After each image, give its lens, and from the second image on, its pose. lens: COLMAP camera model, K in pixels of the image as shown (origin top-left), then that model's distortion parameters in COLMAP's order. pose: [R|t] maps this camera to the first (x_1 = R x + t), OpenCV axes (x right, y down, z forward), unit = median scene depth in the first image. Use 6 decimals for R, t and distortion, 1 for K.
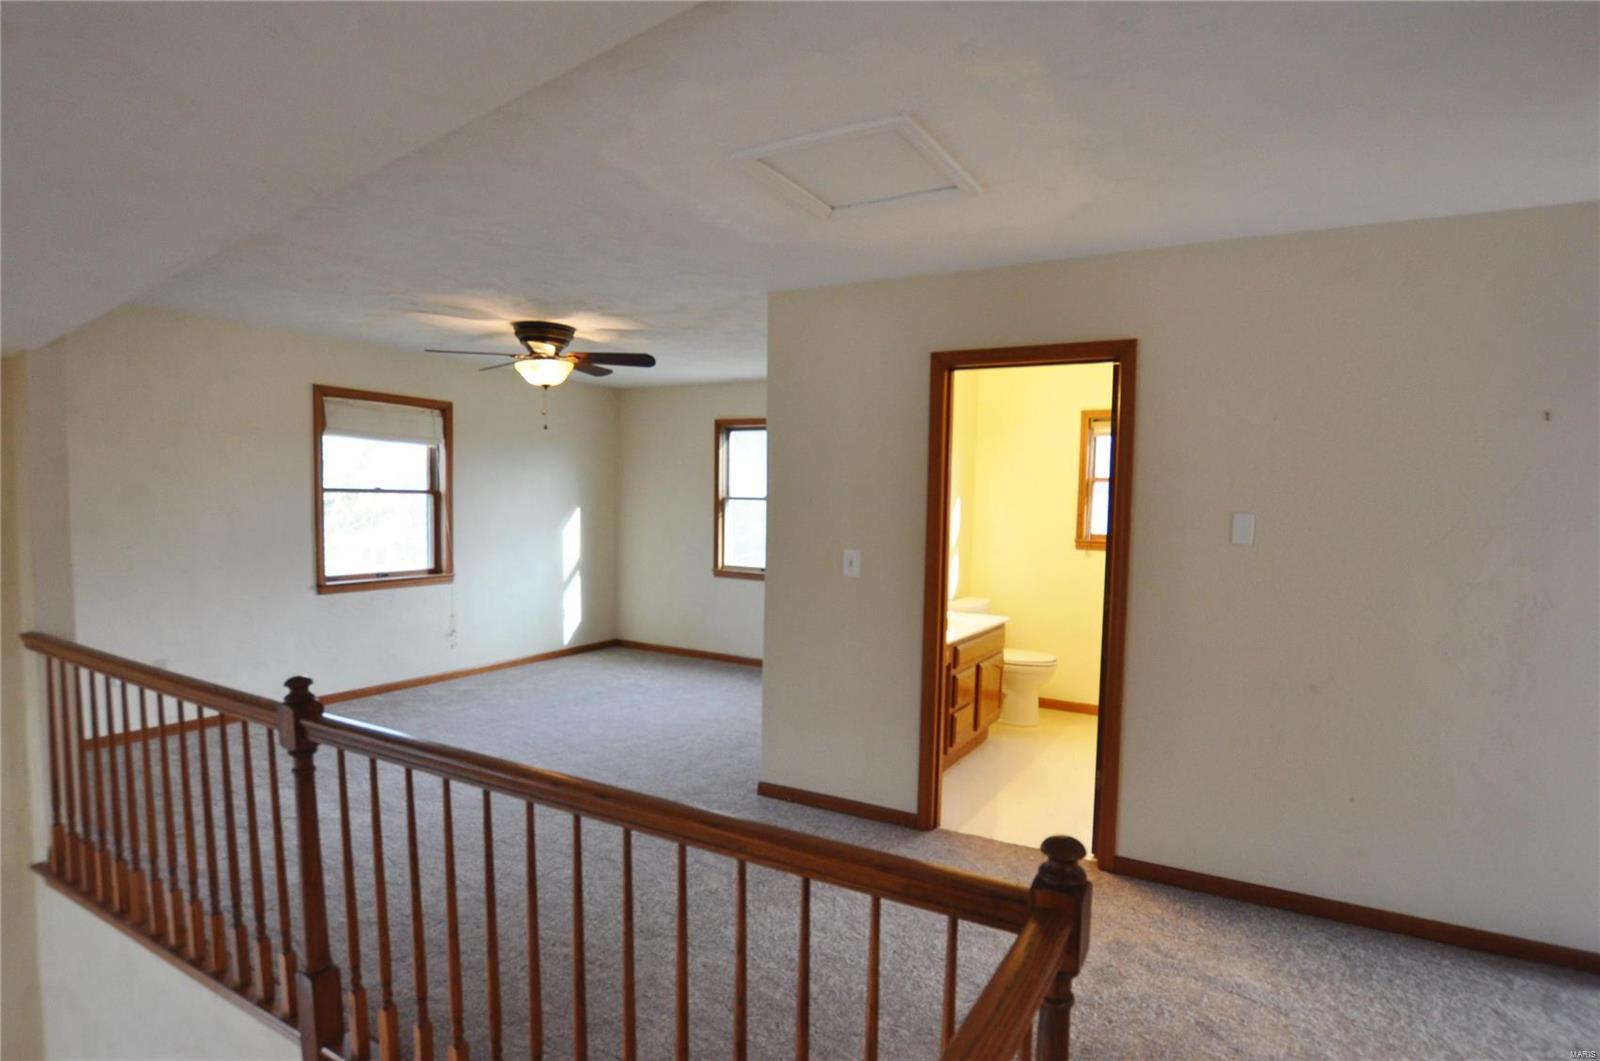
lens RADIAL K [[796.1, 0, 810.0], [0, 796.1, 552.5], [0, 0, 1]] dist [-0.023539, -0.000202]
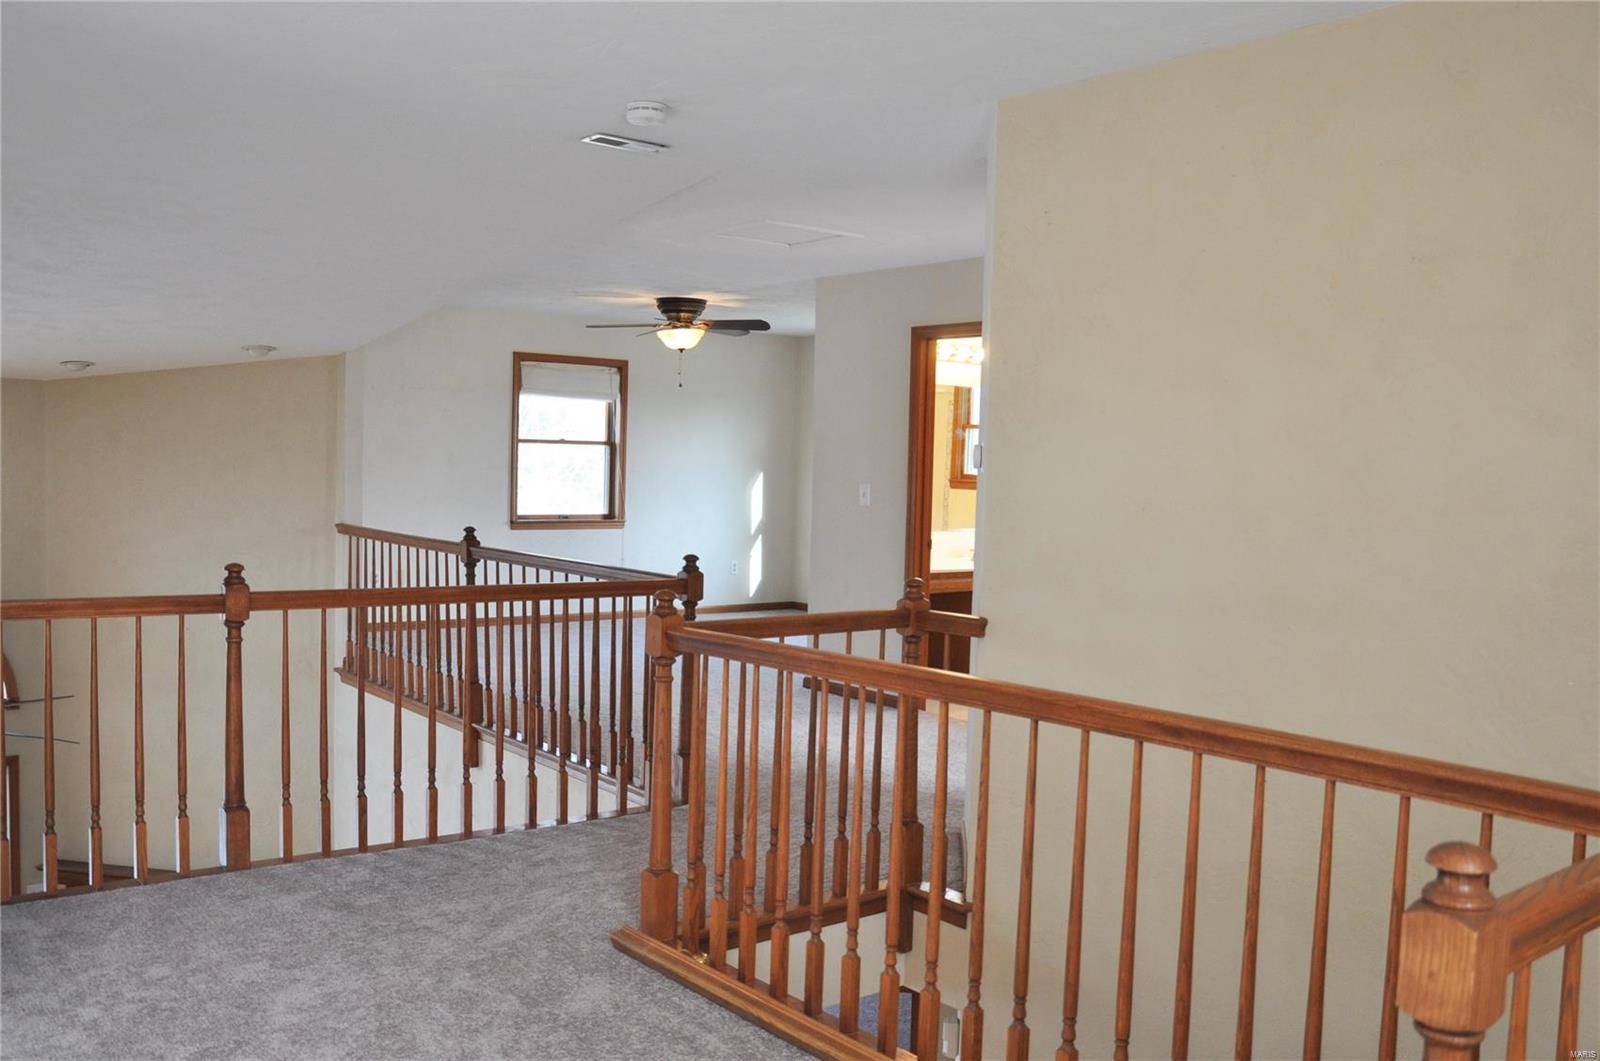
lens RADIAL K [[1323.2, 0, 800.0], [0, 1323.2, 530.5], [0, 0, 1]] dist [-0.131699, 0.122437]
pose [[0.927689, 0.024144, -0.372573, 0.492638], [-0.033067, 0.999299, -0.017576, 0.073602], [0.371887, 0.028625, 0.927836, -0.638909]]
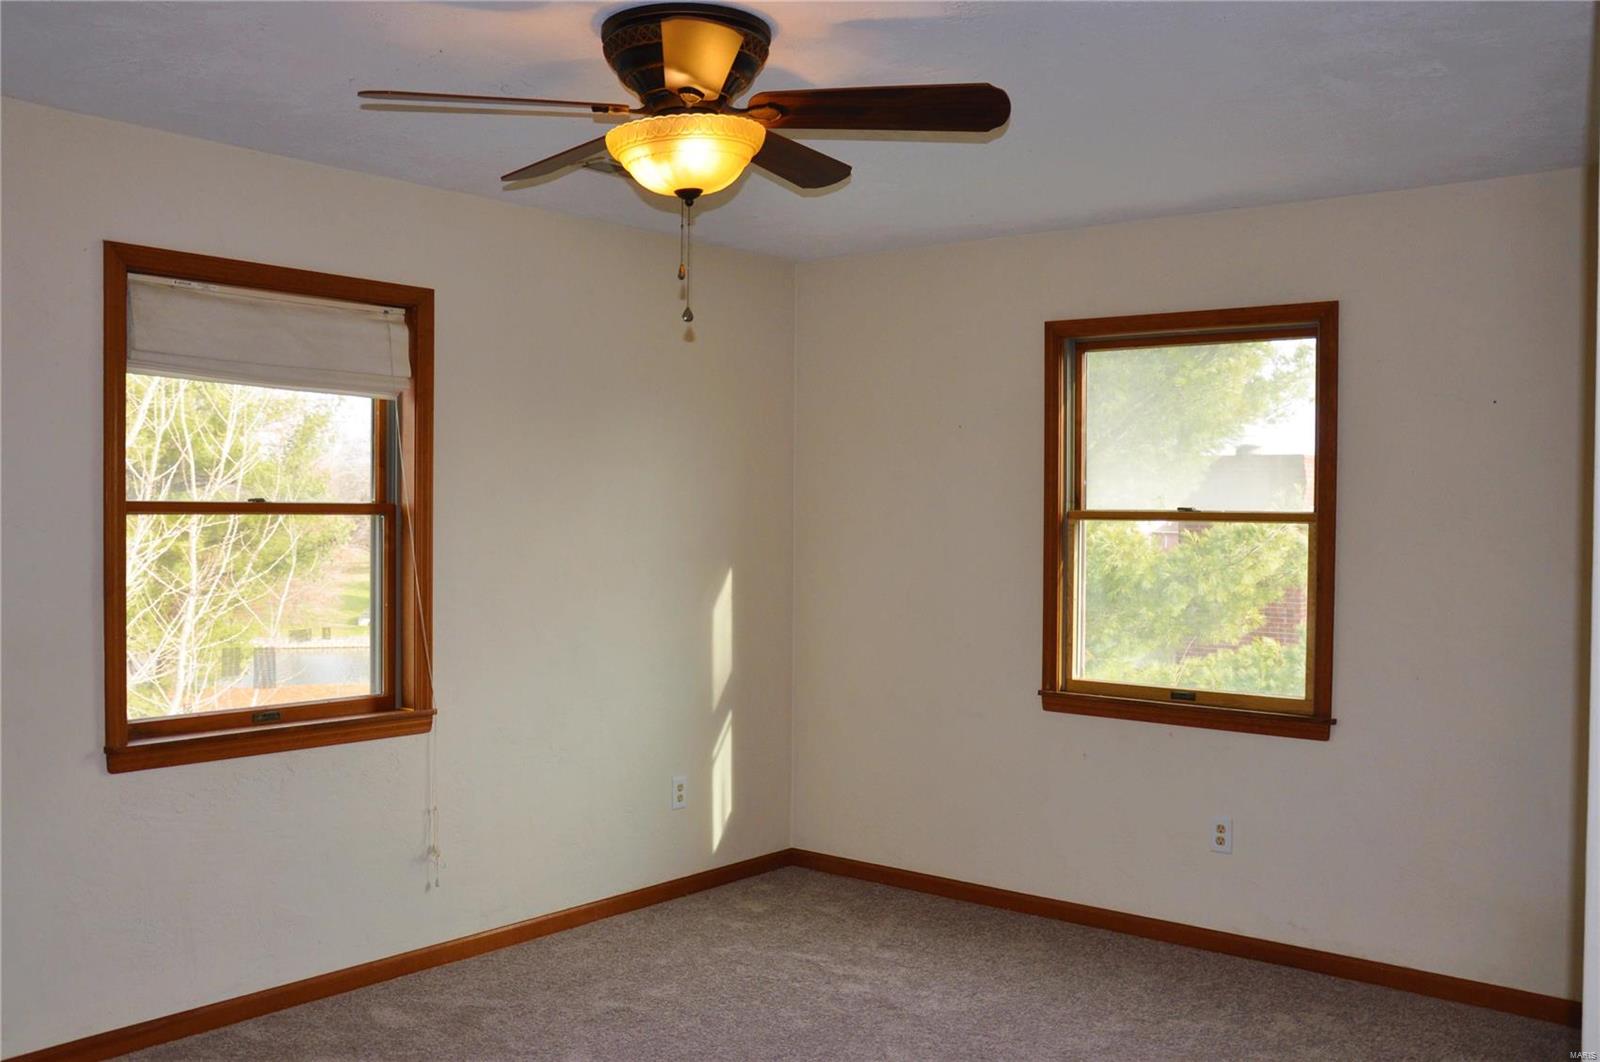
lens RADIAL K [[1409.5, 0, 800.0], [0, 1409.5, 531.0], [0, 0, 1]] dist [-0.088893, -0.001067]
pose [[0.985795, -0.012270, -0.167503, -0.164280], [0.003340, 0.998563, -0.053489, -0.029070], [0.167919, 0.052169, 0.984419, 0.370289]]
